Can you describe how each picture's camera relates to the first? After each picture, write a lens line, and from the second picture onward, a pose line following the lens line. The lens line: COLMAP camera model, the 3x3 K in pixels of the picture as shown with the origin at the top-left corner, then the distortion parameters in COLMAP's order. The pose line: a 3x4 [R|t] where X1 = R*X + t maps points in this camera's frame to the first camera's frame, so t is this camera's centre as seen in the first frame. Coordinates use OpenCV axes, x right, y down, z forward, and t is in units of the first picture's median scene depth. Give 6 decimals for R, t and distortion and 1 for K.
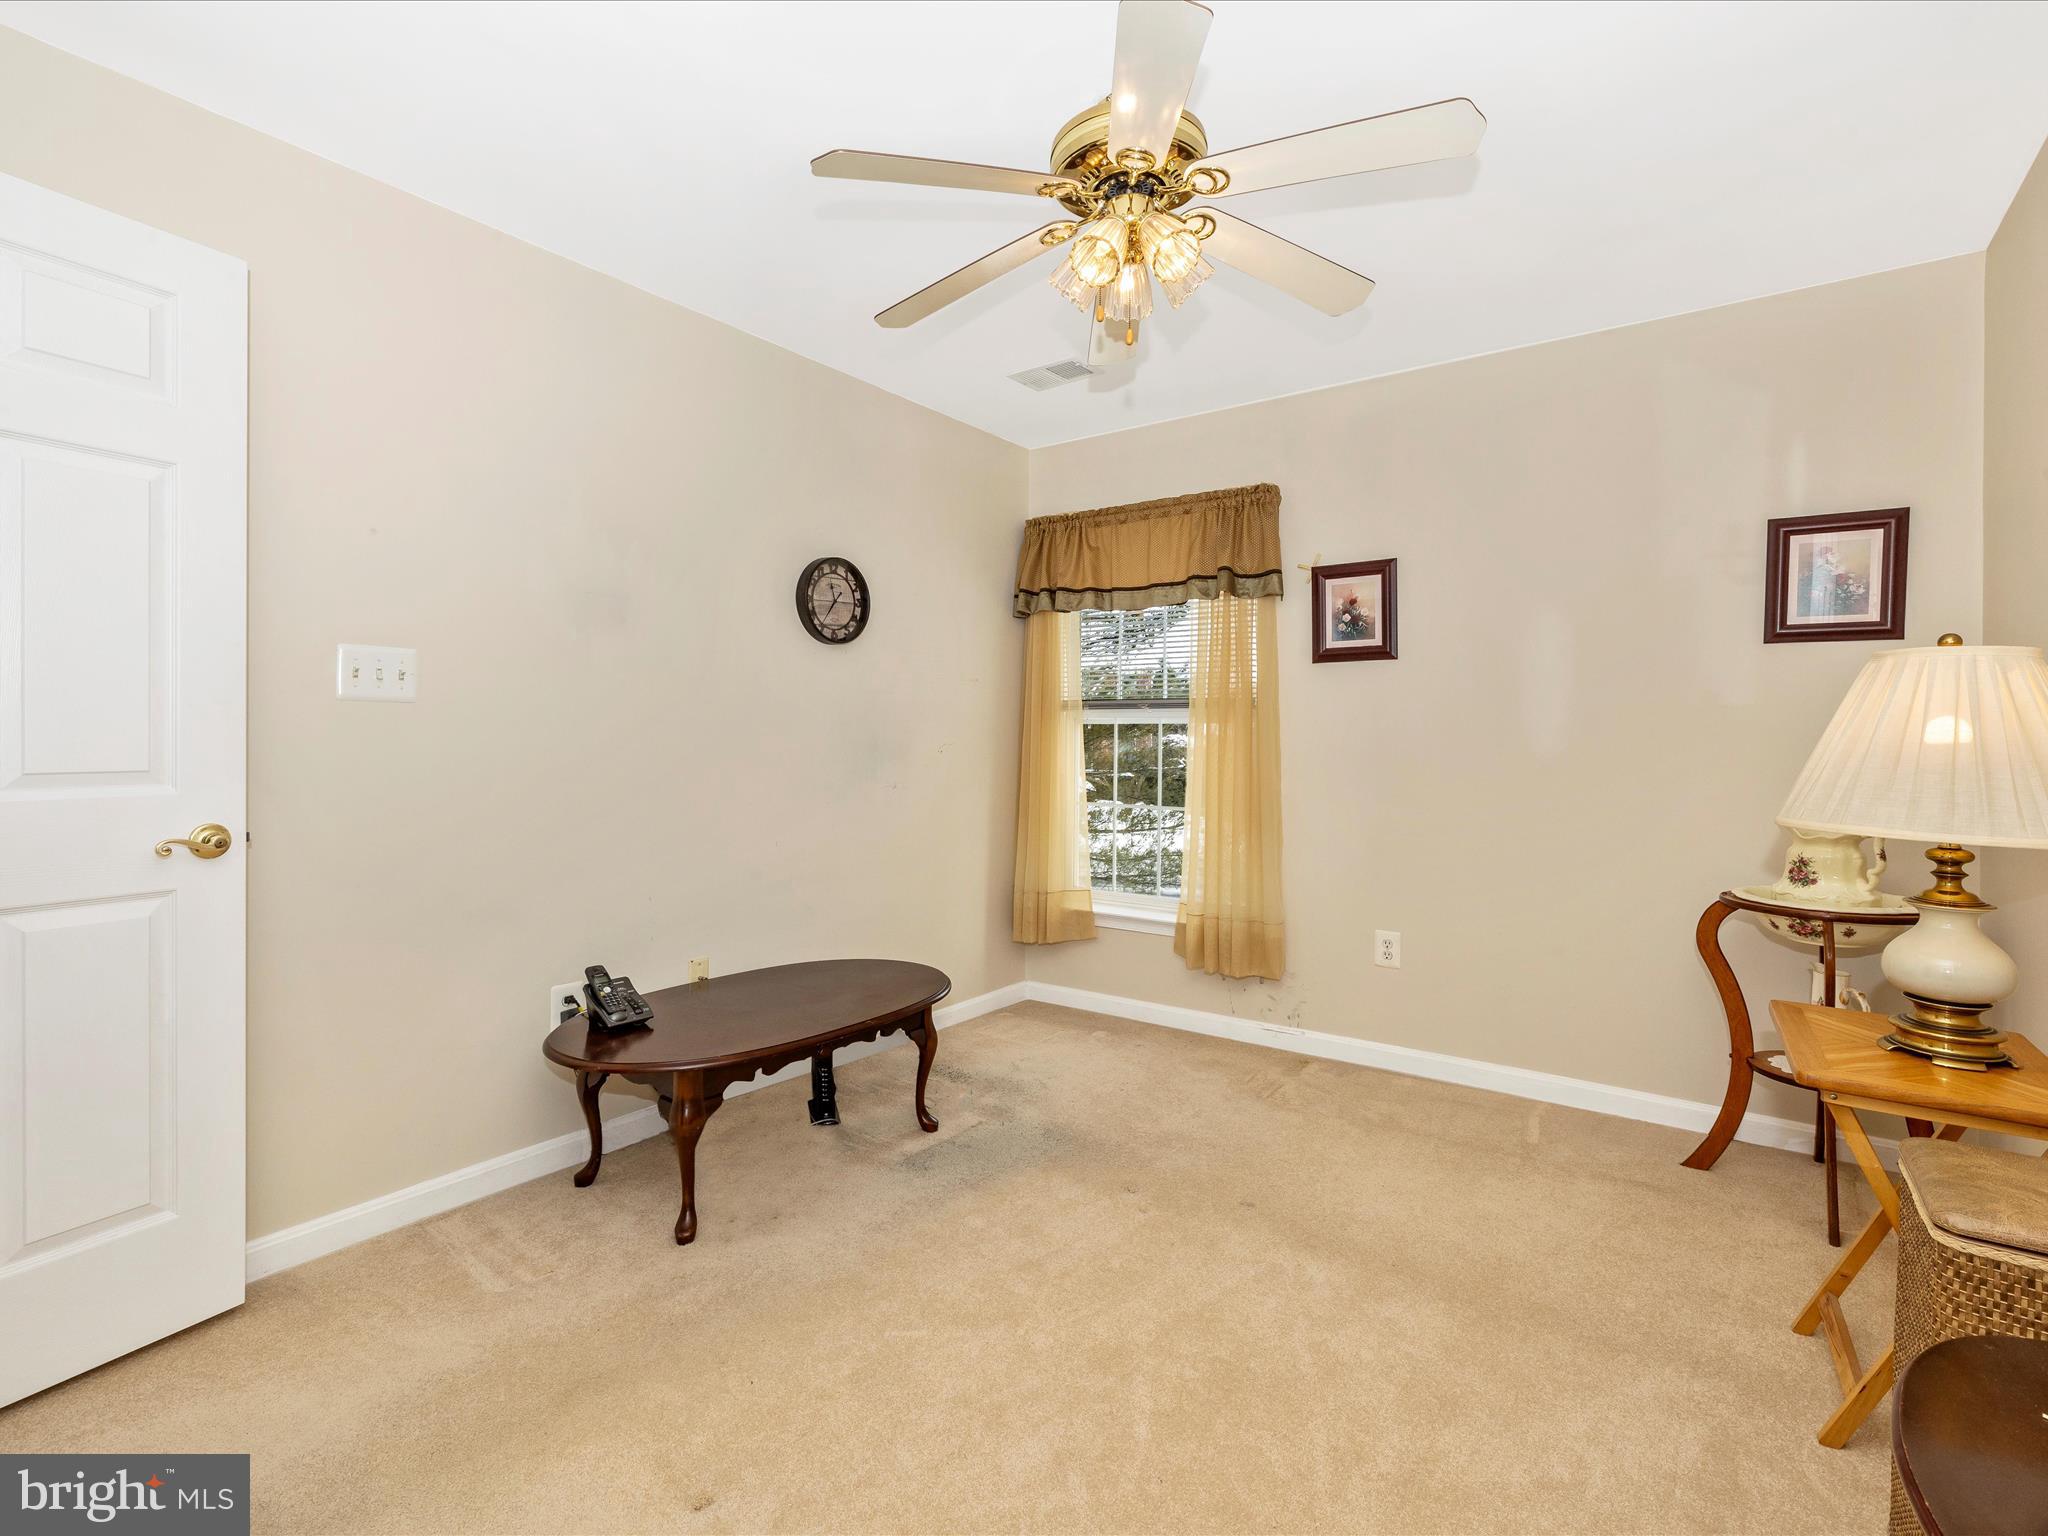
lens RADIAL K [[972.6, 0, 1028.5], [0, 972.6, 725.0], [0, 0, 1]] dist [0.000786, 0.000200]
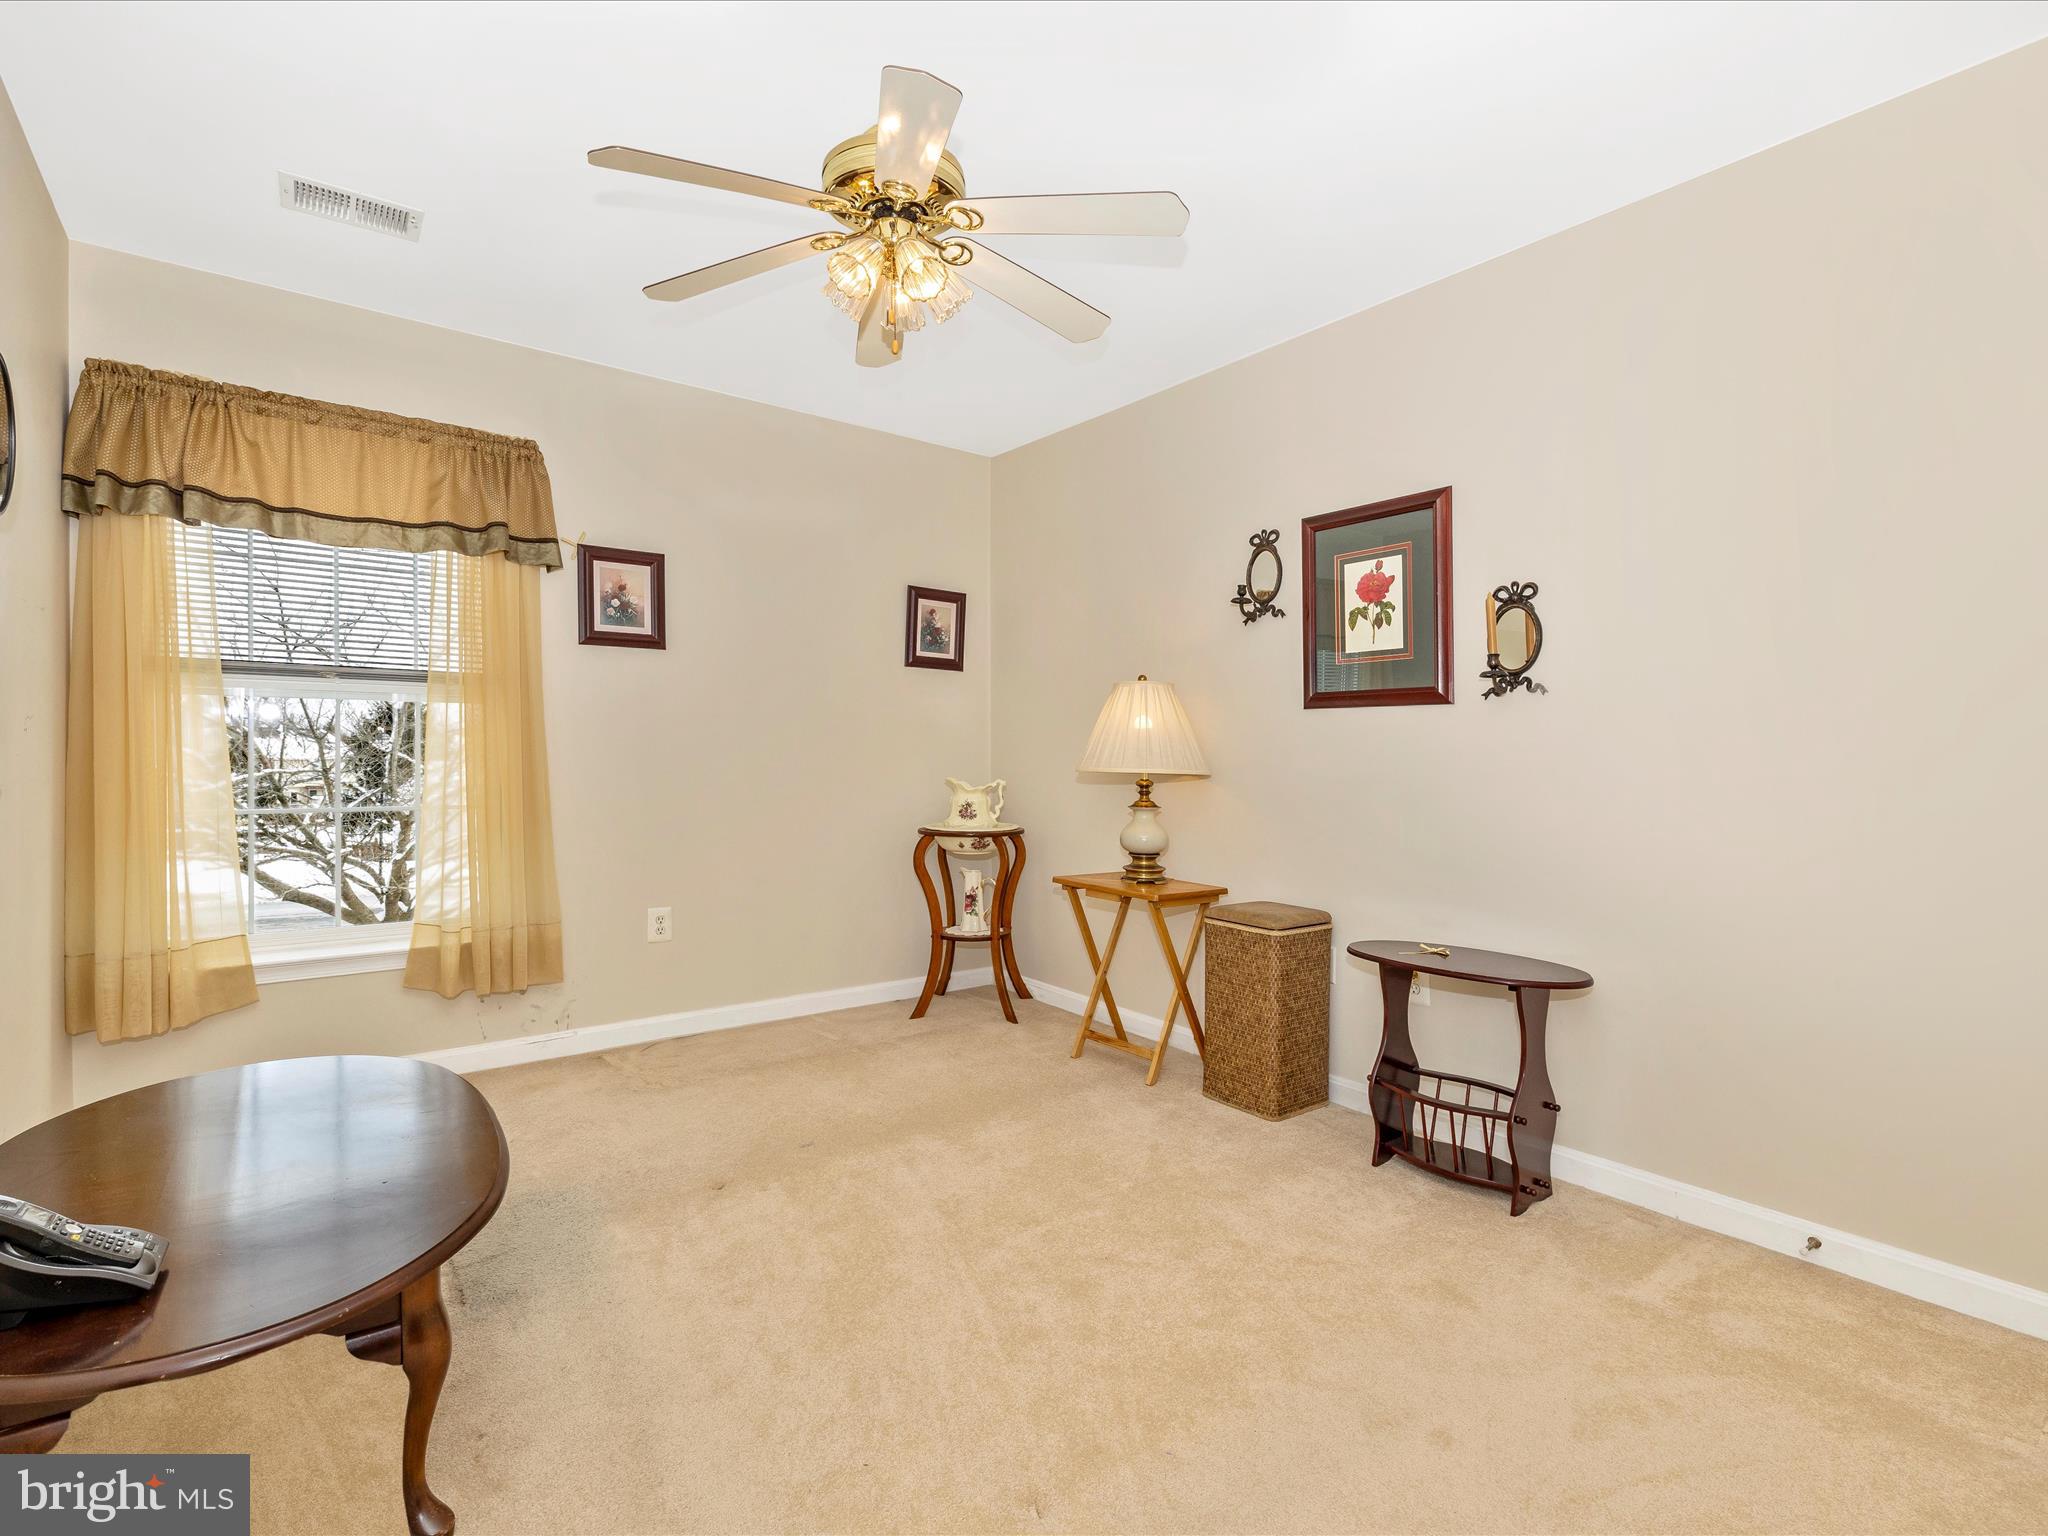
lens RADIAL K [[972.6, 0, 1028.5], [0, 972.6, 725.0], [0, 0, 1]] dist [0.000786, 0.000200]
pose [[0.284754, 0.025183, 0.958270, -0.502306], [-0.018664, 0.999611, -0.020723, 0.027687], [-0.958419, -0.011984, 0.285113, 0.305800]]
